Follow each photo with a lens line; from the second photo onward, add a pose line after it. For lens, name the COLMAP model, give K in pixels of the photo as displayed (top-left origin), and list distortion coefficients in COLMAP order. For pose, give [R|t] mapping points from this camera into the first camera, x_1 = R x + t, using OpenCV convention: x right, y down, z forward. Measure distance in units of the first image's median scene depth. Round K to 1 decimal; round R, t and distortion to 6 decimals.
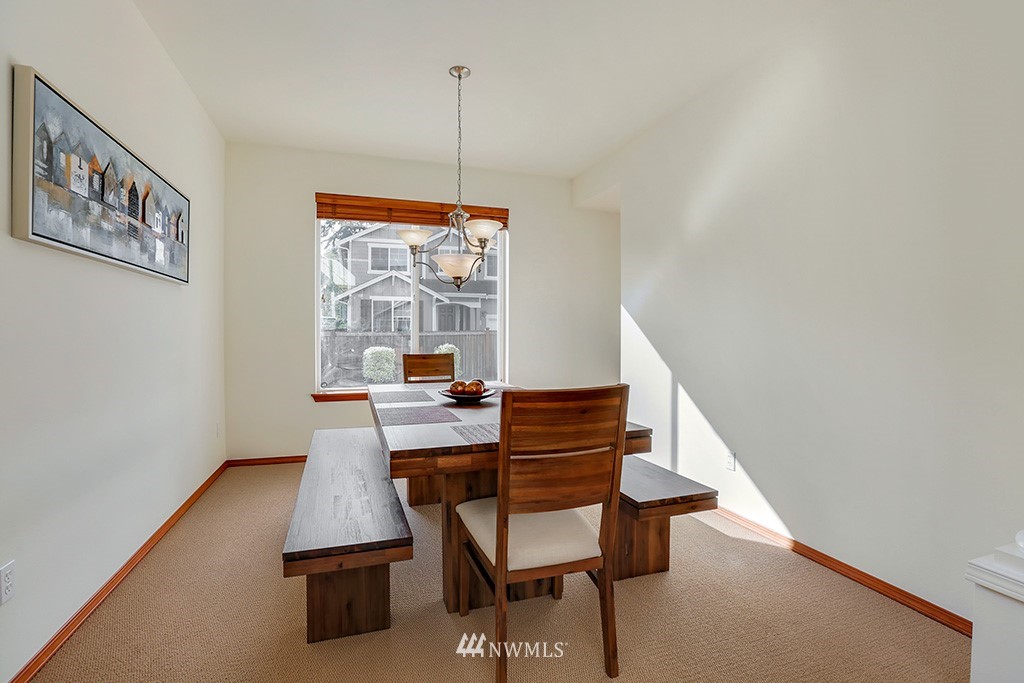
lens RADIAL K [[466.9, 0, 512.6], [0, 466.9, 339.3], [0, 0, 1]] dist [-0.004440, 0.000007]
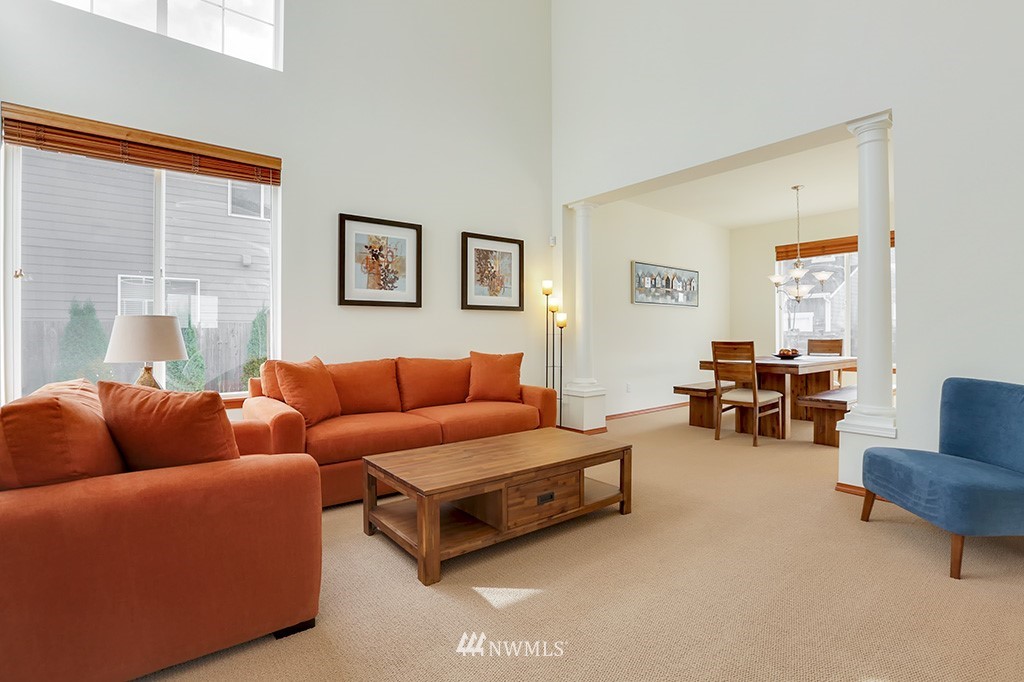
lens RADIAL K [[466.9, 0, 511.4], [0, 466.9, 335.3], [0, 0, 1]] dist [-0.004440, 0.000007]
pose [[0.330617, -0.001051, -0.943765, 1.706091], [-0.010888, 0.999929, -0.004928, 0.063221], [0.943702, 0.011905, 0.330581, -0.940551]]
